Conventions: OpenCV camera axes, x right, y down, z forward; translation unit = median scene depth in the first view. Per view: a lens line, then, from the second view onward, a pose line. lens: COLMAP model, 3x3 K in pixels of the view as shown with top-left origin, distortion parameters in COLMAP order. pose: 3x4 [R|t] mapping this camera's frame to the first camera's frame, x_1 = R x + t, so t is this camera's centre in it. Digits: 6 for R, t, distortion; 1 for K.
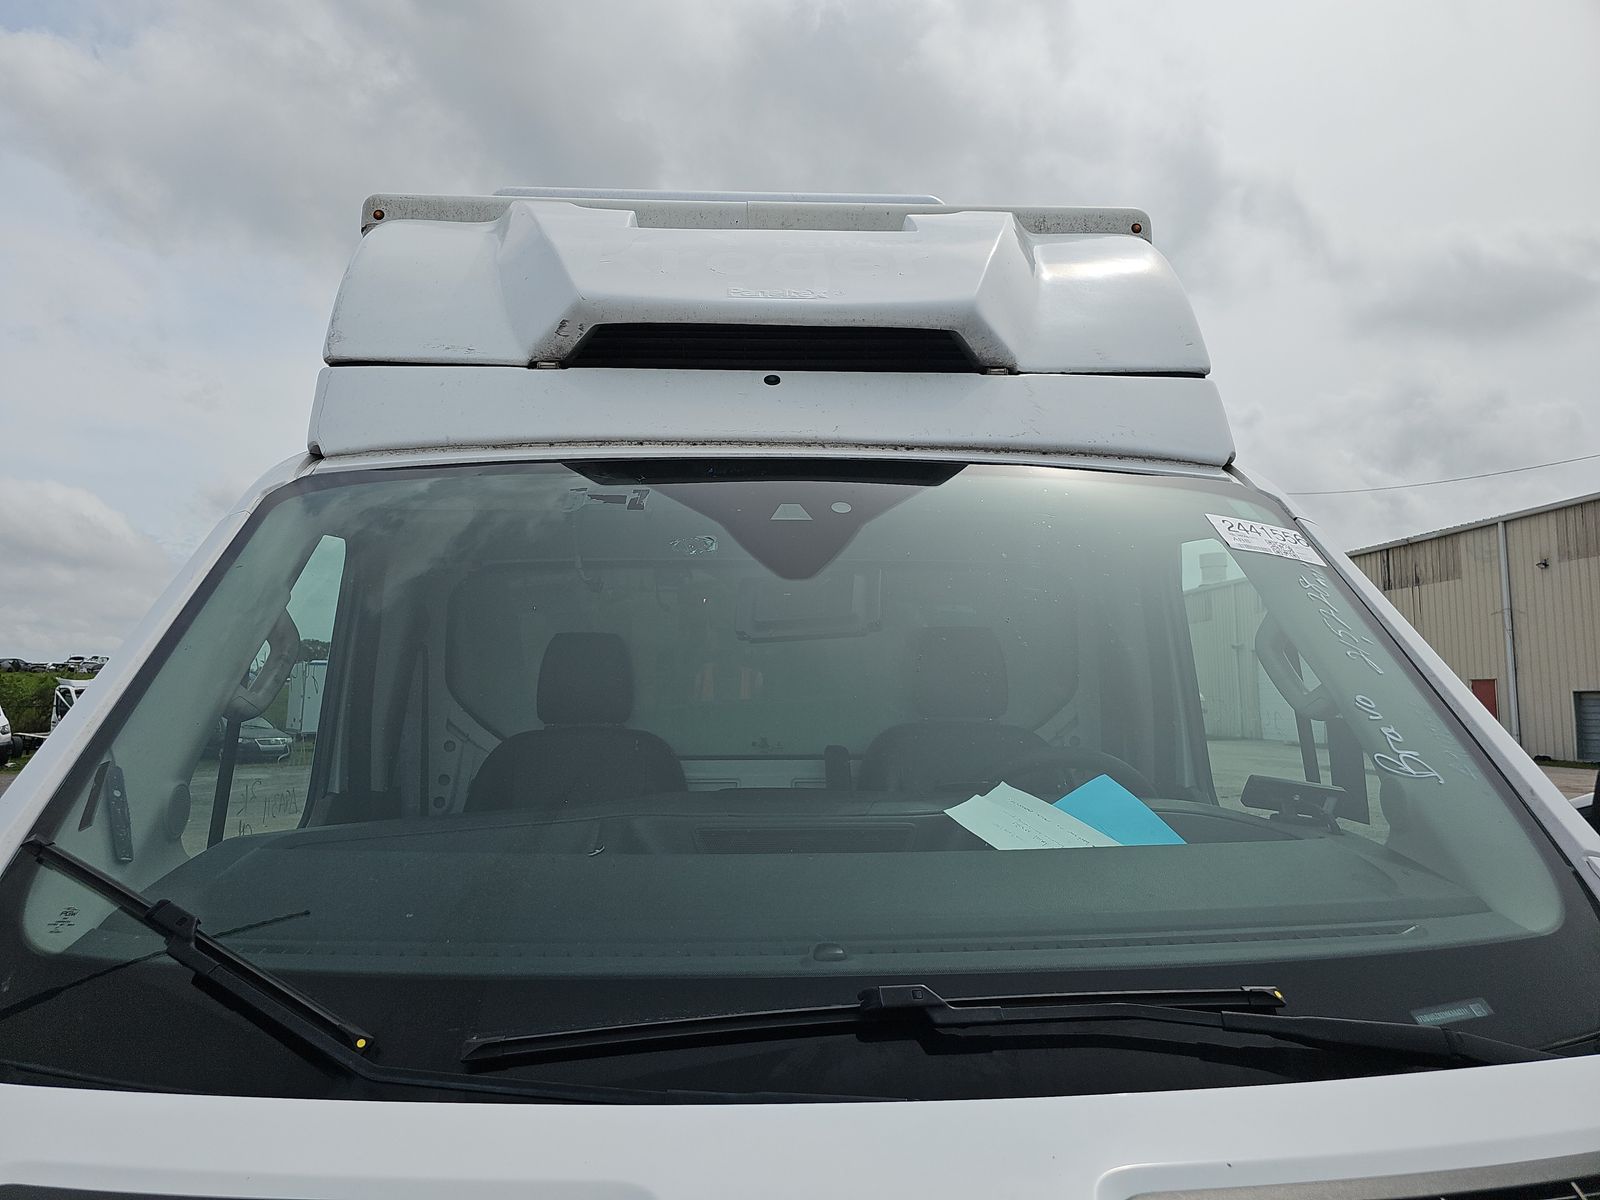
lens RADIAL K [[1077.4, 0, 800.0], [0, 1077.4, 600.0], [0, 0, 1]] dist [0.027333, -0.020090]
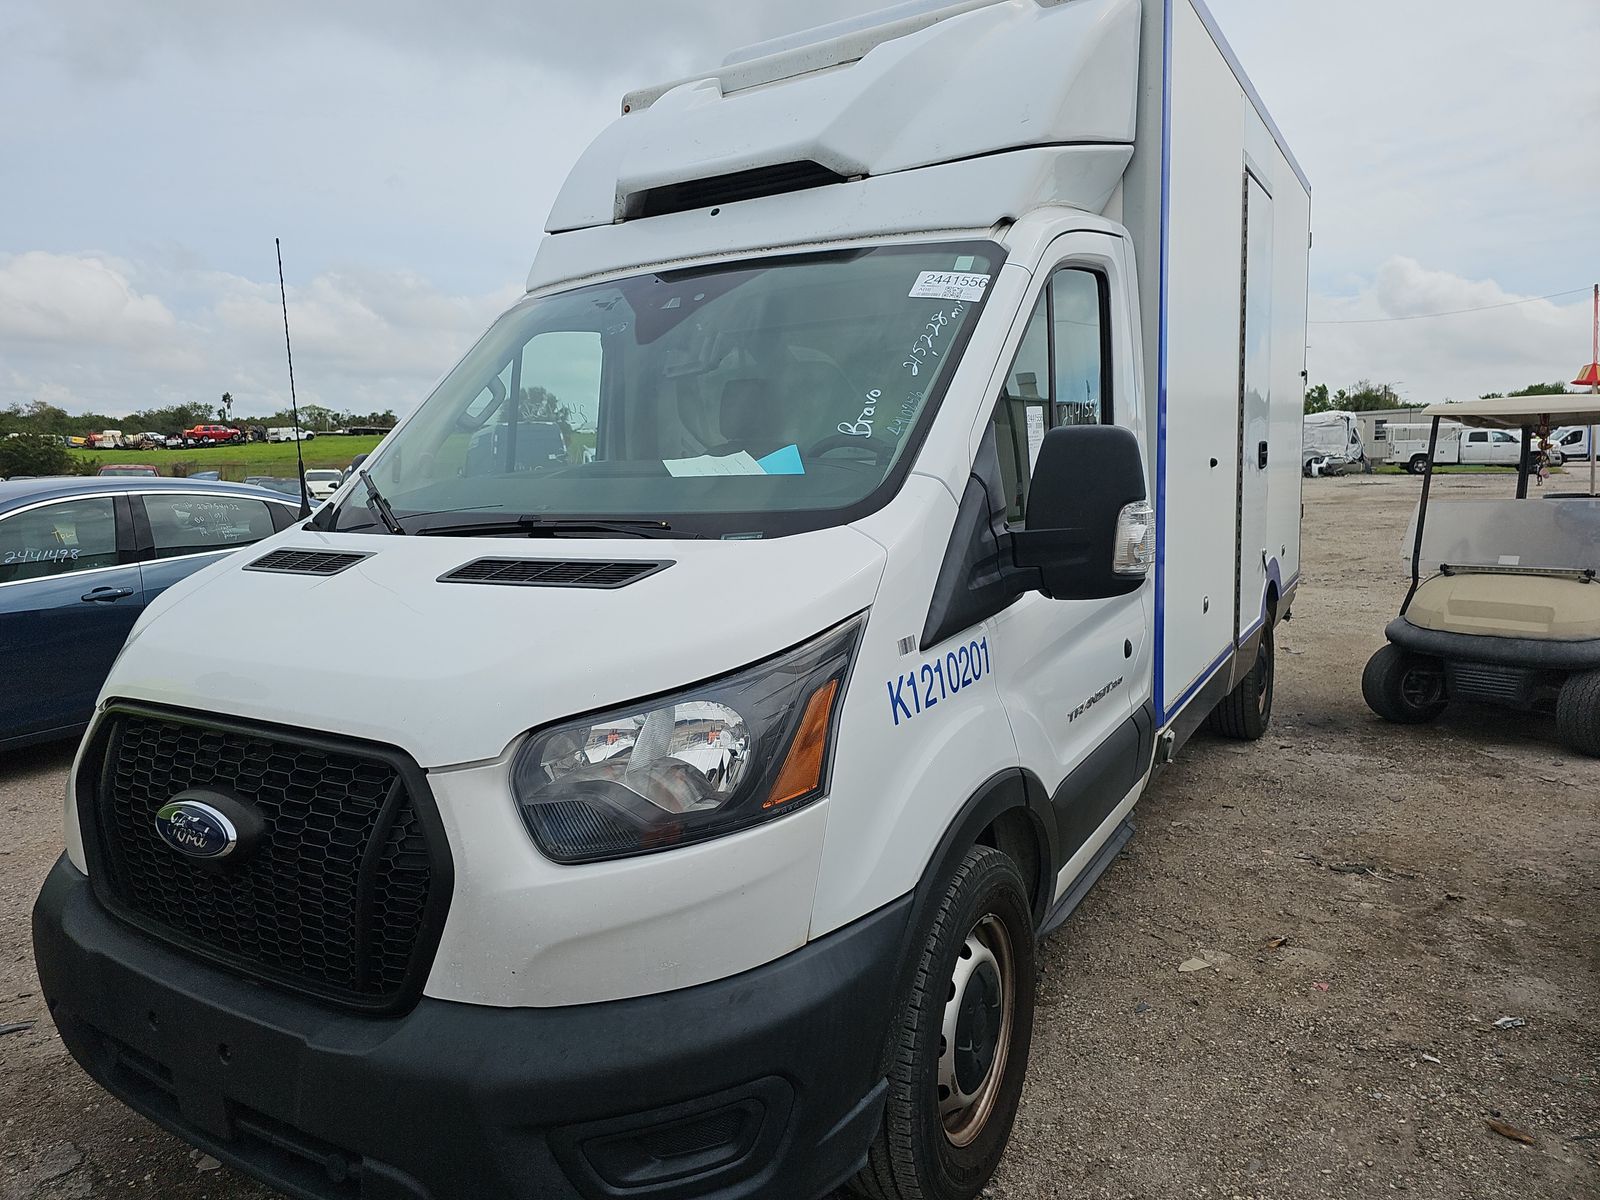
lens RADIAL K [[1077.4, 0, 800.0], [0, 1077.4, 600.0], [0, 0, 1]] dist [0.027333, -0.020090]
pose [[0.824231, 0.053911, -0.563682, 0.975689], [0.077846, 0.975218, 0.207100, 0.034476], [0.560877, -0.214578, 0.799608, -0.328719]]
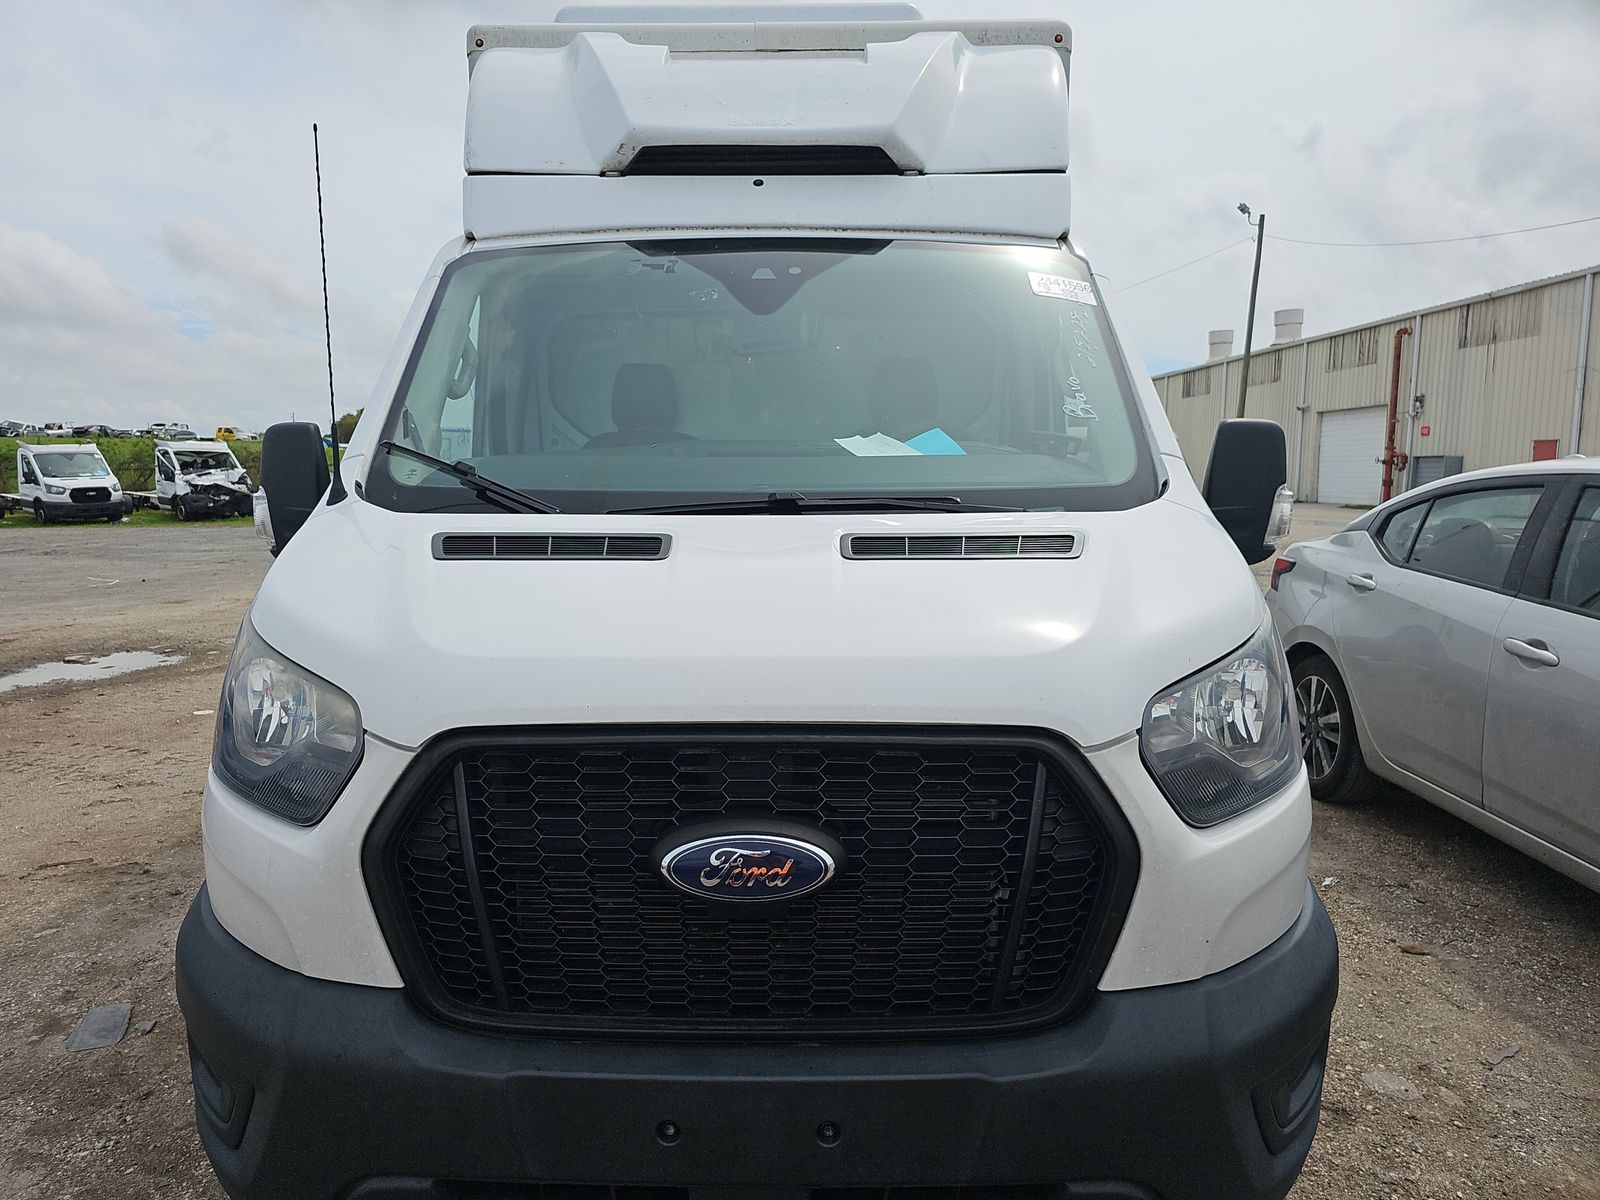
lens RADIAL K [[1077.4, 0, 800.0], [0, 1077.4, 600.0], [0, 0, 1]] dist [0.027333, -0.020090]
pose [[0.998387, 0.007632, -0.056268, 0.118440], [0.004473, 0.977274, 0.211933, 0.046567], [0.056607, -0.211843, 0.975663, -0.588770]]
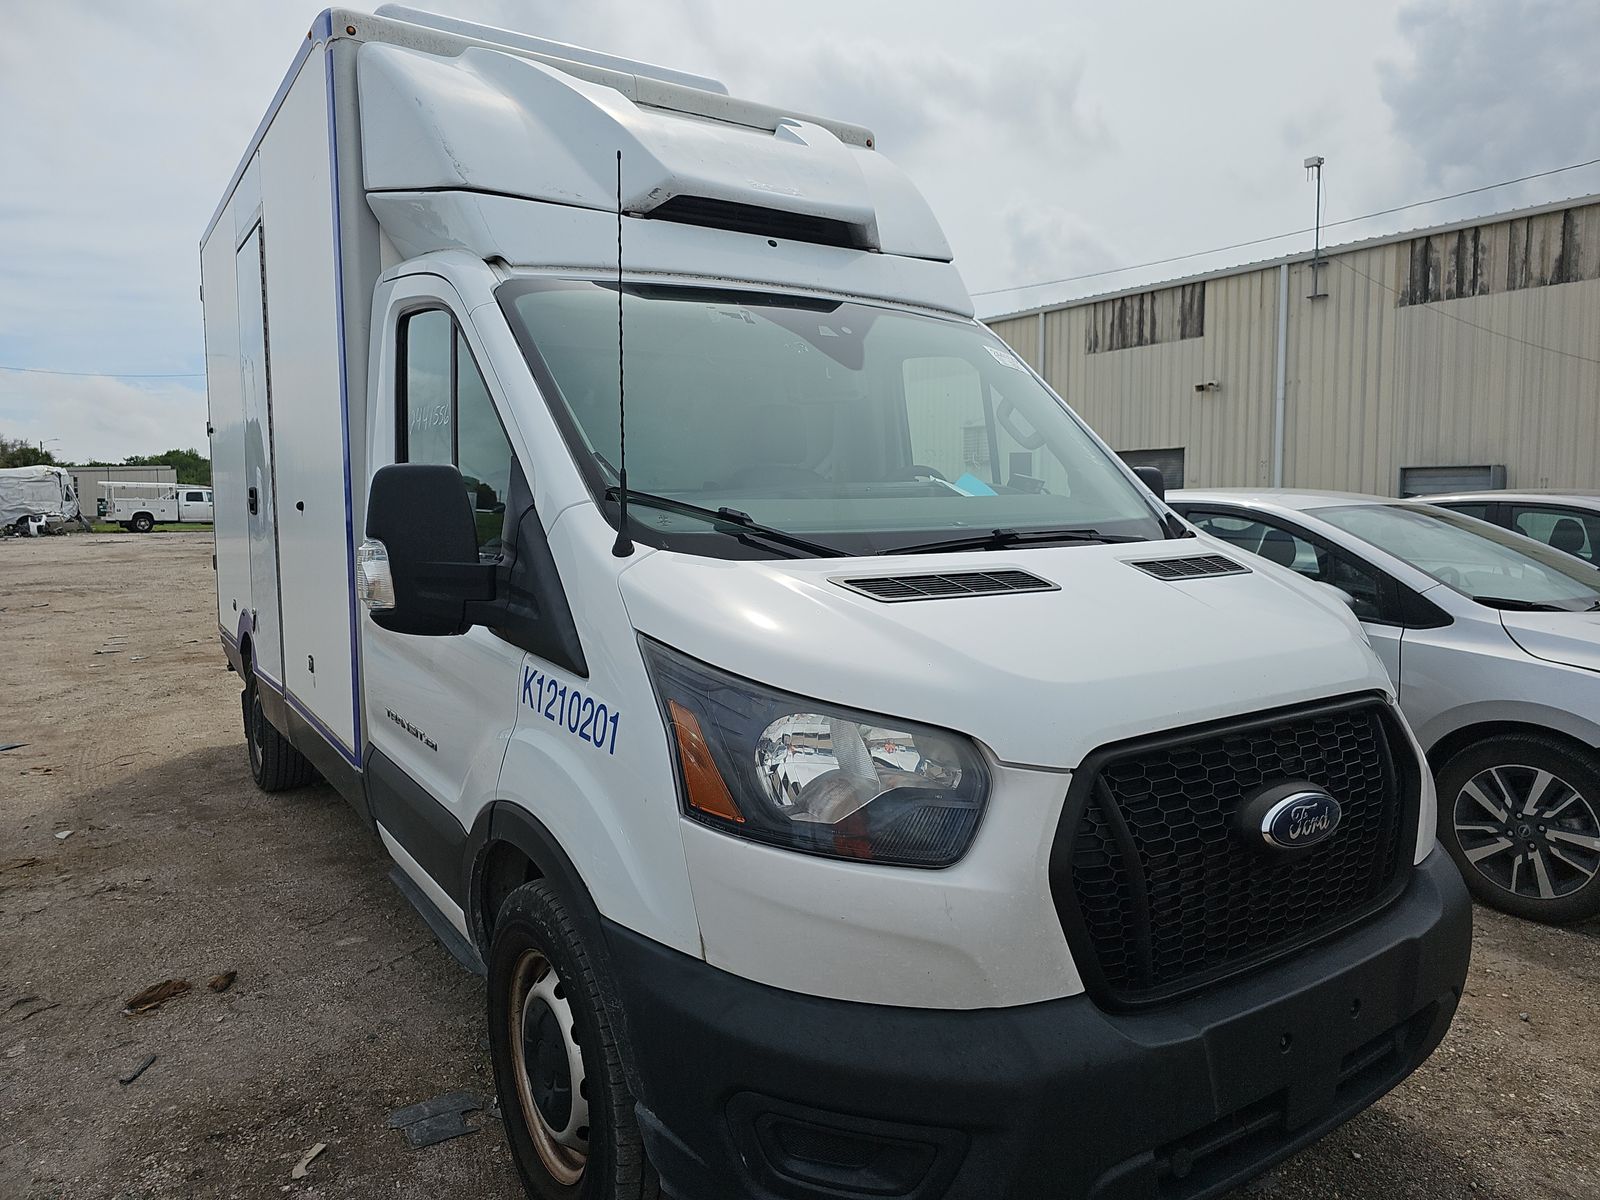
lens RADIAL K [[1056.2, 0, 801.7], [0, 1056.2, 586.6], [0, 0, 1]] dist [0.022615, -0.004209]
pose [[0.858243, -0.052383, 0.510564, -0.800490], [-0.038962, 0.985258, 0.166581, 0.038166], [-0.511763, -0.162860, 0.843549, -0.444493]]
